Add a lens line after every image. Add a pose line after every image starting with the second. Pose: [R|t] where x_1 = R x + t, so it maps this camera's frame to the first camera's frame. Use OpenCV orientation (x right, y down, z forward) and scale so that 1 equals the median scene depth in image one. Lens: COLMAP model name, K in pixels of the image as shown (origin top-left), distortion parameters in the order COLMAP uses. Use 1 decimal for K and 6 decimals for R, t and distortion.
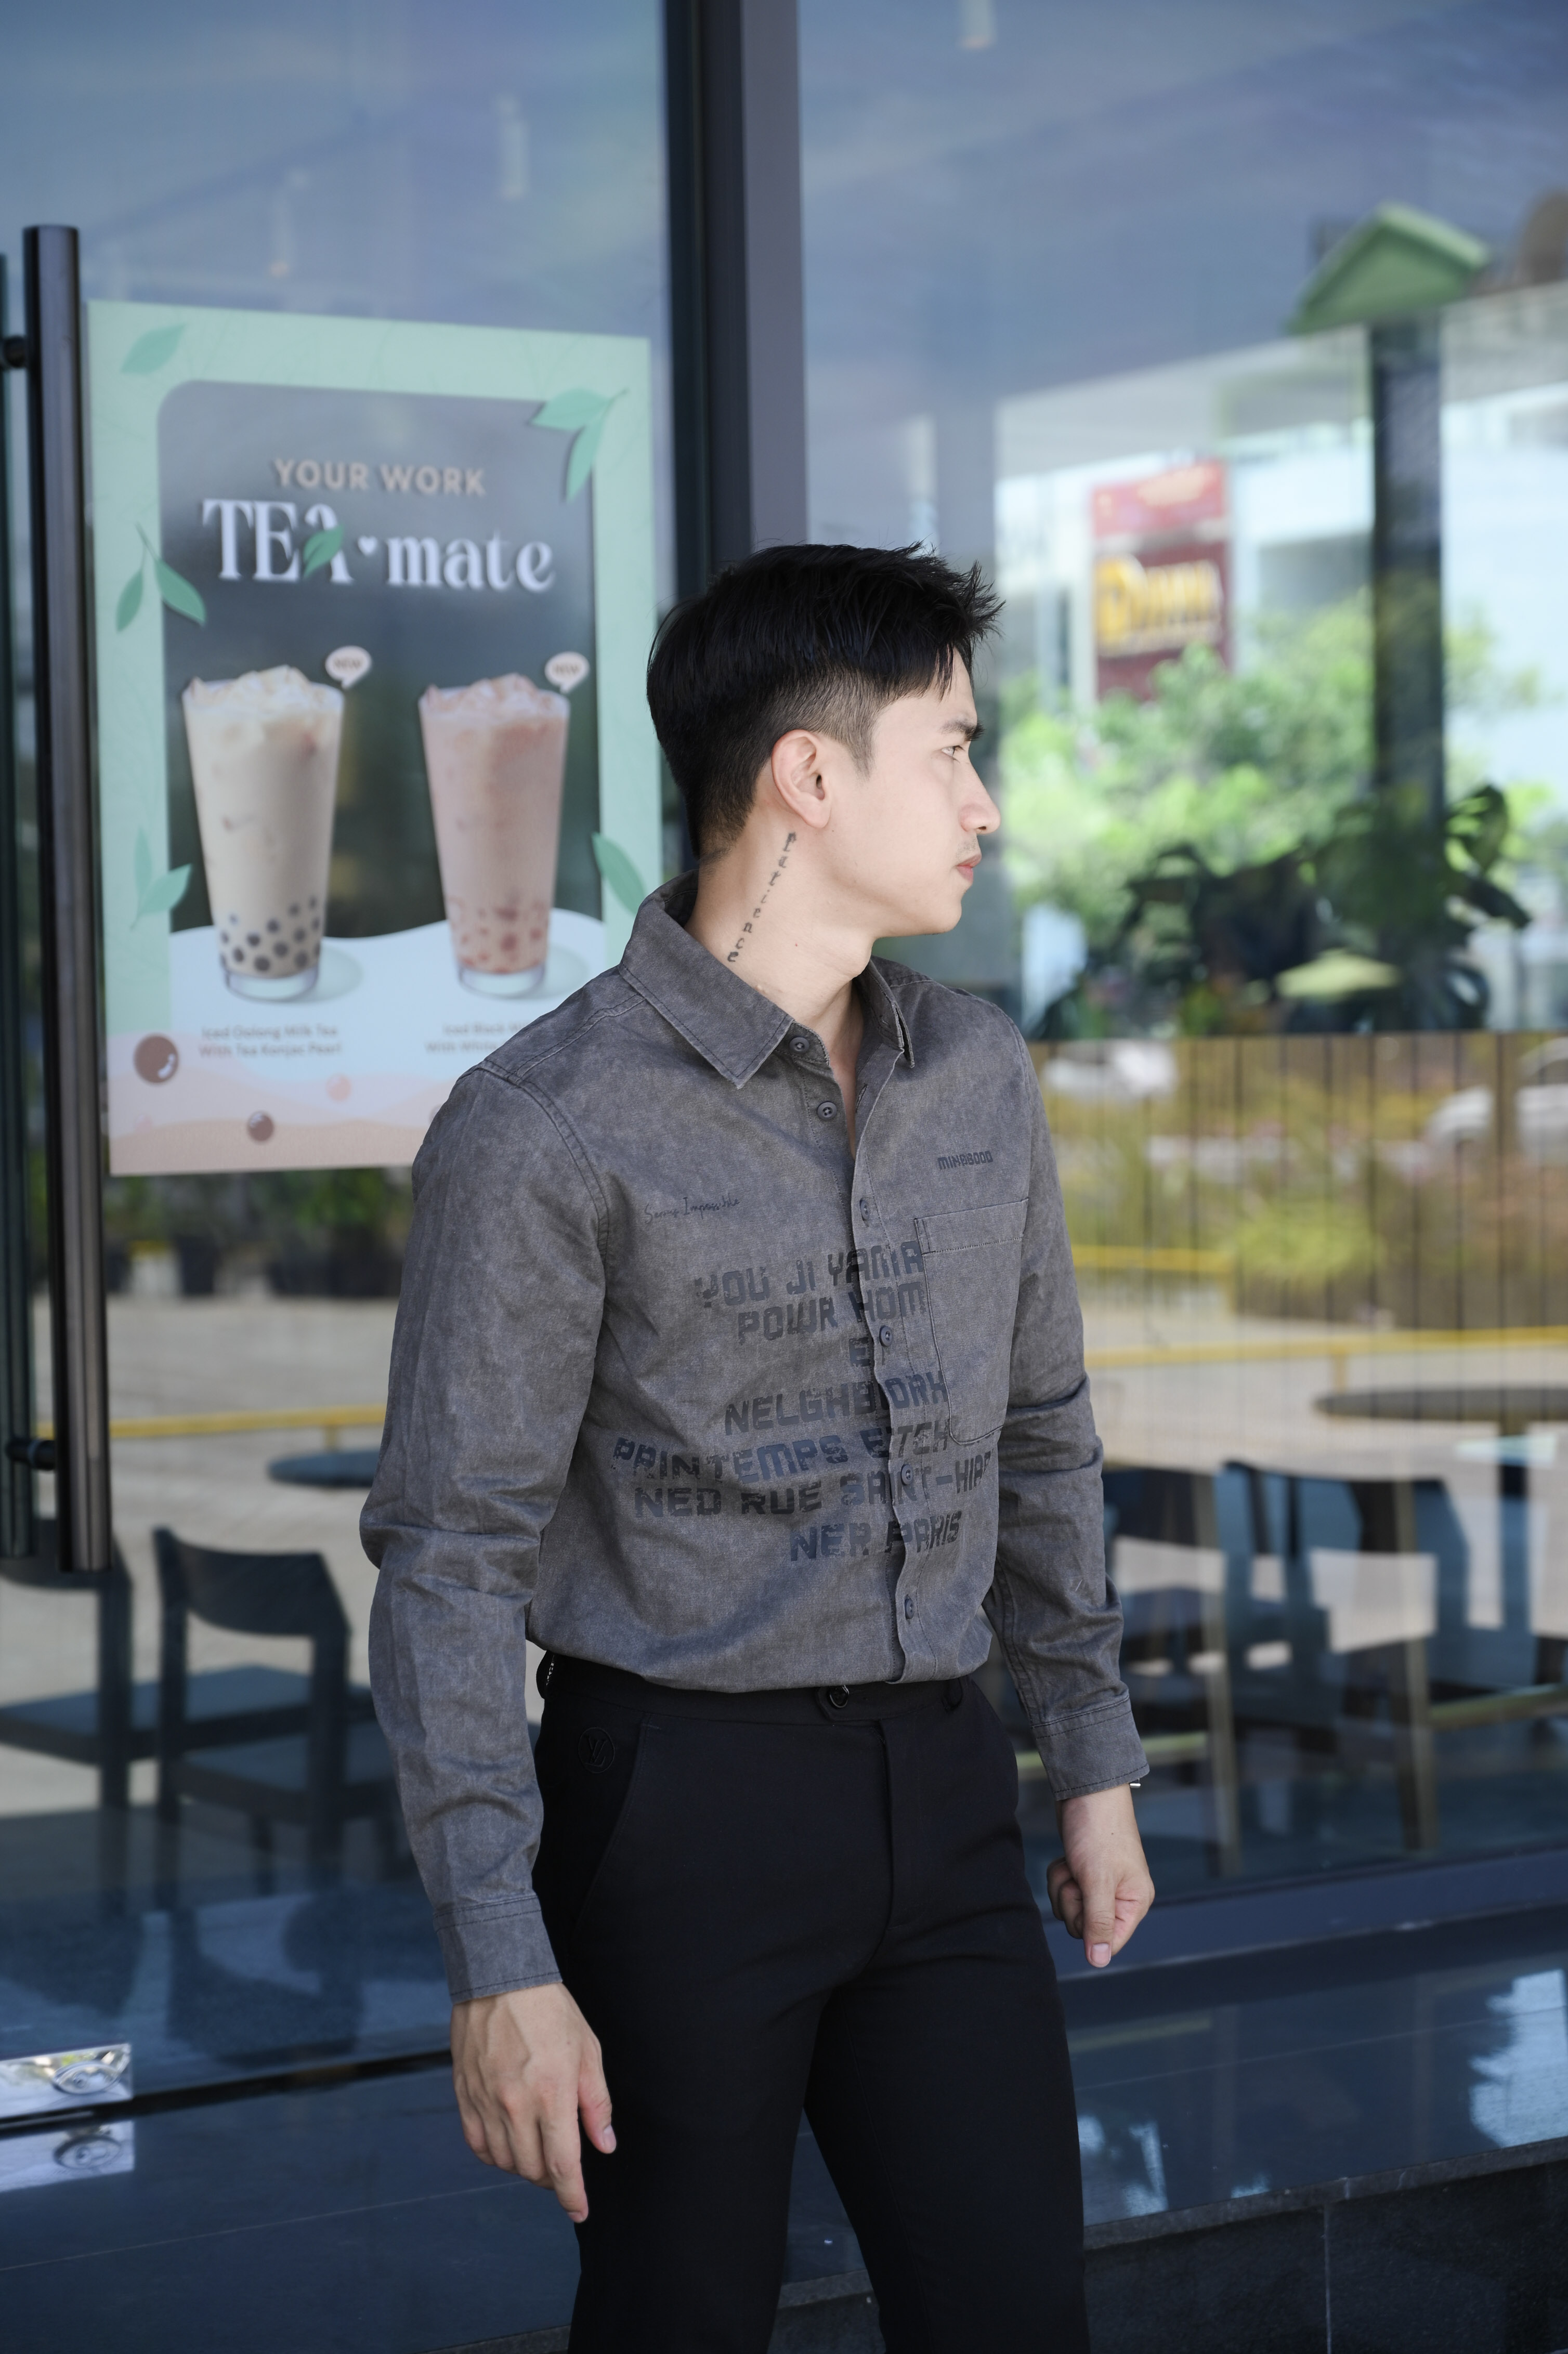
lens RADIAL K [[4871.9, 0, 784.0], [0, 4871.9, 1177.0], [0, 0, 1]] dist [0.065088, -0.622730]
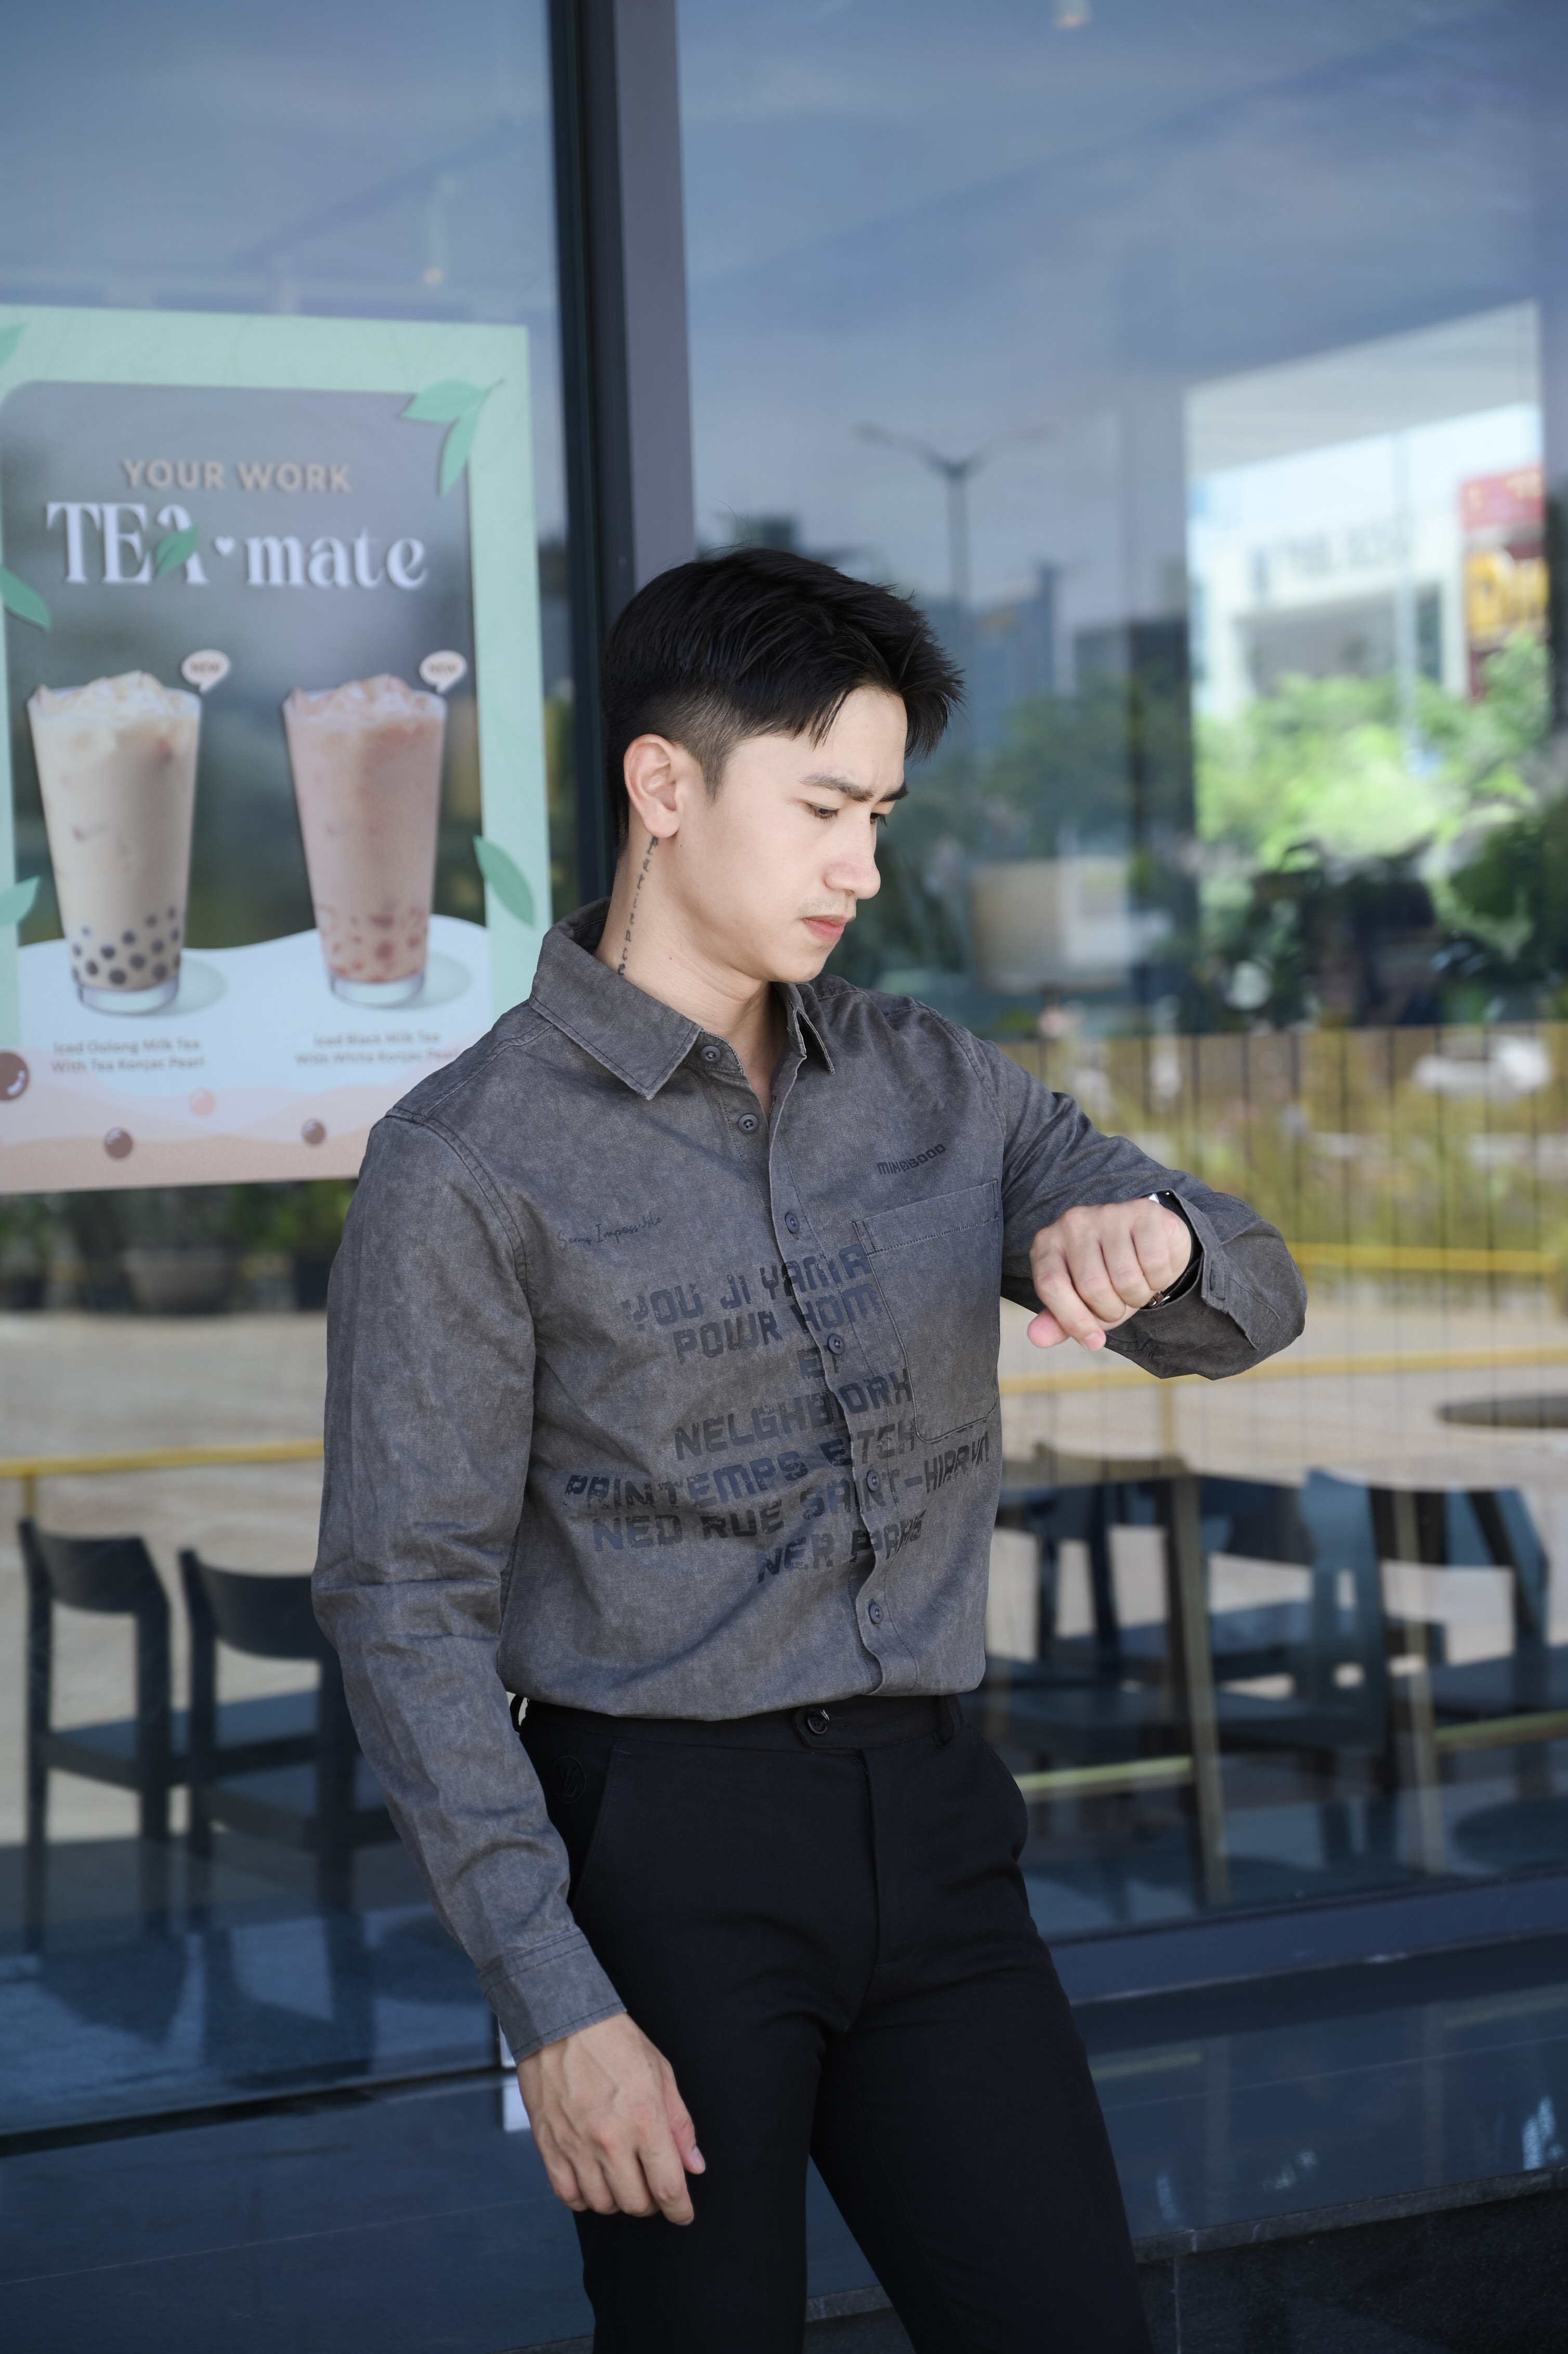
lens RADIAL K [[4890.9, 0, 784.0], [0, 4890.9, 1177.0], [0, 0, 1]] dist [0.020016, 0.070407]
pose [[0.996654, -0.013511, -0.080611, 0.100723], [0.013383, 0.999908, -0.002125, 0.000219], [0.080632, 0.001039, 0.996743, 0.033777]]
